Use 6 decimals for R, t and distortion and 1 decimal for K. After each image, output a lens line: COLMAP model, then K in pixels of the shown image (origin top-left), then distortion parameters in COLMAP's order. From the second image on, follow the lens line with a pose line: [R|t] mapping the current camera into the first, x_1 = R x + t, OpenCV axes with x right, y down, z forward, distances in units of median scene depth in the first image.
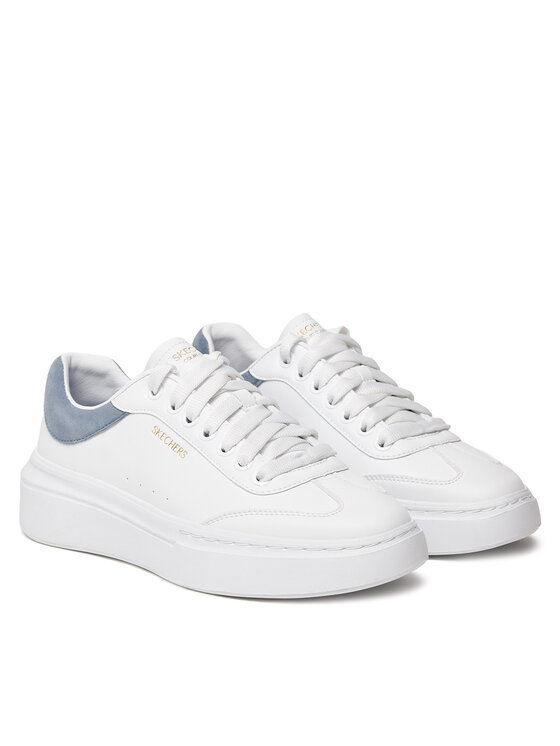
lens RADIAL K [[1964.3, 0, 280.0], [0, 1964.3, 373.1], [0, 0, 1]] dist [0.009940, 0.000000]
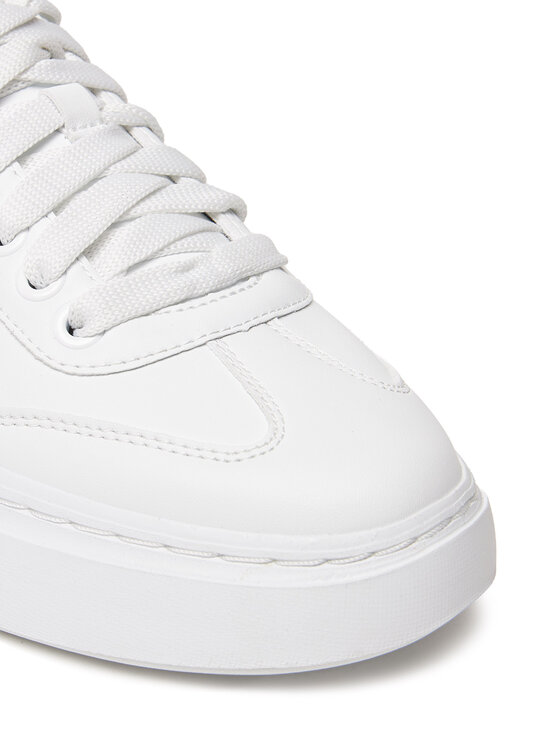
lens RADIAL K [[938.6, 0, 280.7], [0, 938.6, 373.5], [0, 0, 1]] dist [-0.007141, 0.000000]
pose [[0.996761, 0.072020, -0.035773, 0.036366], [-0.058350, 0.953862, 0.294522, 0.005993], [0.055334, -0.291481, 0.954975, 0.814038]]
